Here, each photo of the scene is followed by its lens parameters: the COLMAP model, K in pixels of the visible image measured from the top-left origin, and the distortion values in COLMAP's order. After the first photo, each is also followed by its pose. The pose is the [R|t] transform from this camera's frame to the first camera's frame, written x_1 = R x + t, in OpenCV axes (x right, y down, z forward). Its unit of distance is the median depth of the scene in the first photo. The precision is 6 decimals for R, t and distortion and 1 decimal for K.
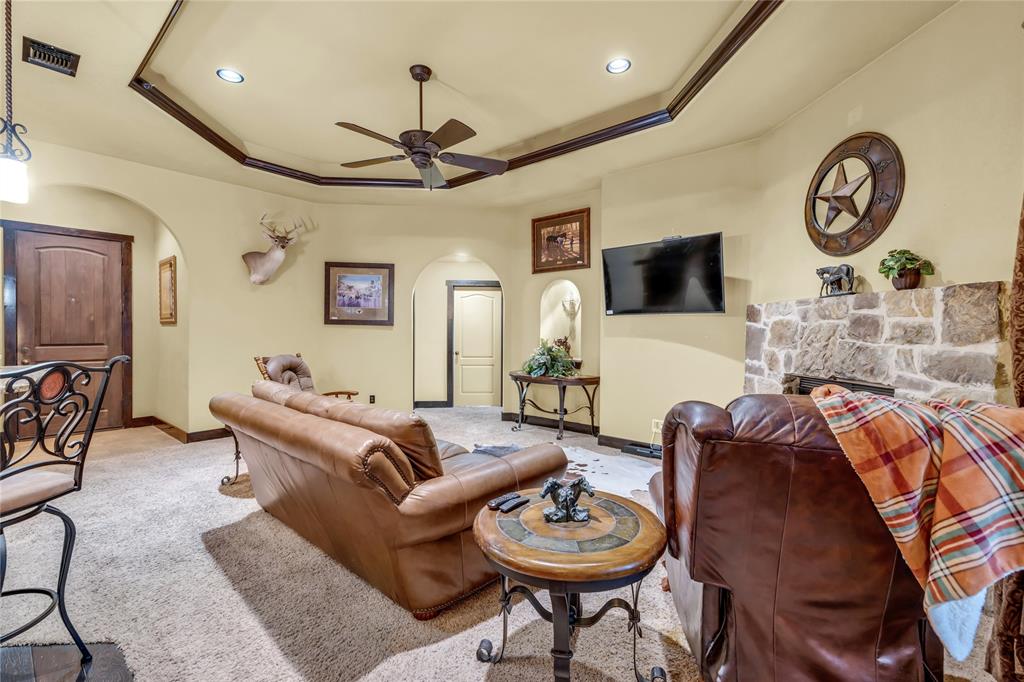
lens RADIAL K [[436.3, 0, 510.5], [0, 436.3, 338.6], [0, 0, 1]] dist [0.002617, 0.000351]
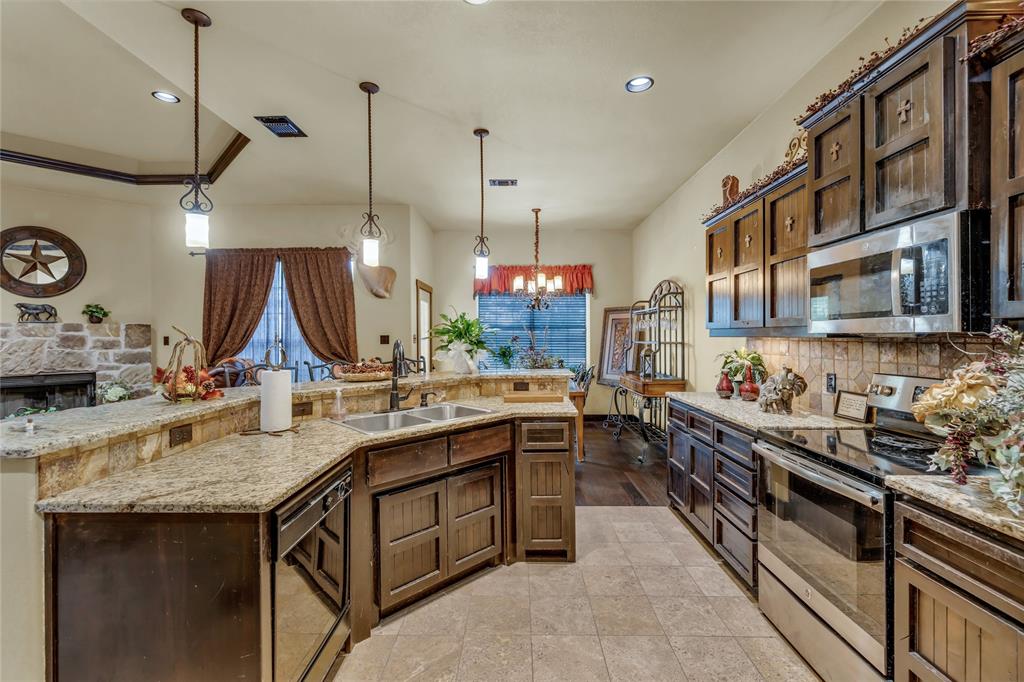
lens RADIAL K [[448.6, 0, 510.2], [0, 448.6, 327.8], [0, 0, 1]] dist [0.002300, 0.000588]
pose [[-0.640369, 0.009583, 0.768008, -1.957076], [0.014053, 0.999901, -0.000758, -0.061333], [-0.767939, 0.010307, -0.640440, 0.857308]]
